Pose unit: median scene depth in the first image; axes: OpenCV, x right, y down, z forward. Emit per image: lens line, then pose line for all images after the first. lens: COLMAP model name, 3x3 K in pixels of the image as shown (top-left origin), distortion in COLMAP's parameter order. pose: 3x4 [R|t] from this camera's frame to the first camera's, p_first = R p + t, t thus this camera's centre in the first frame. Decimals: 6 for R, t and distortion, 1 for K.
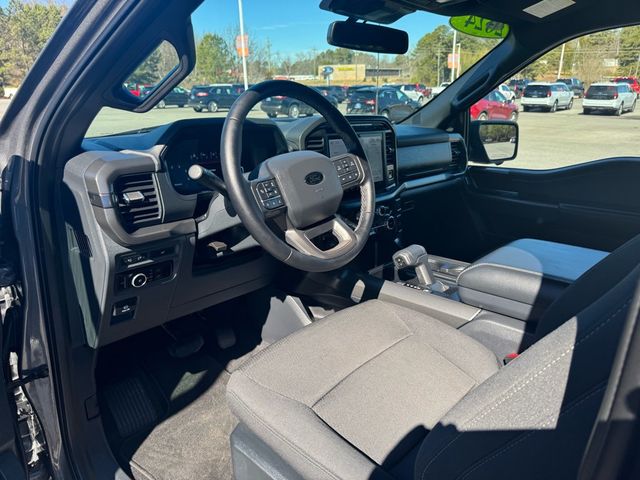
lens RADIAL K [[454.1, 0, 310.5], [0, 454.1, 239.8], [0, 0, 1]] dist [0.011532, -0.000722]
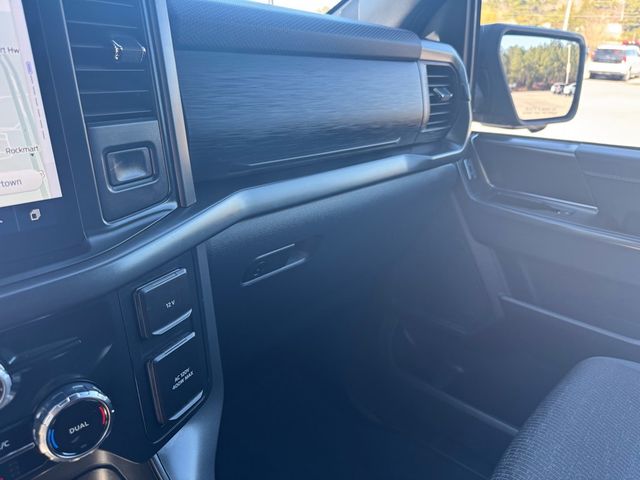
lens RADIAL K [[462.3, 0, 319.8], [0, 462.3, 236.6], [0, 0, 1]] dist [0.008472, -0.010425]
pose [[0.999322, 0.013987, 0.034064, 0.185762], [-0.016293, 0.997526, 0.068390, -0.089957], [-0.033023, -0.068899, 0.997077, 0.547671]]
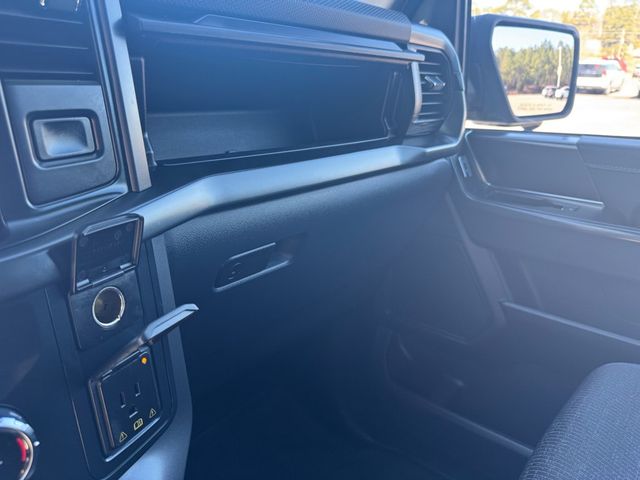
lens RADIAL K [[464.7, 0, 320.4], [0, 464.7, 241.3], [0, 0, 1]] dist [0.000536, -0.003596]
pose [[0.998365, -0.007297, 0.056691, 0.189619], [0.005058, 0.999205, 0.039539, -0.078147], [-0.056934, -0.039188, 0.997609, 0.575005]]
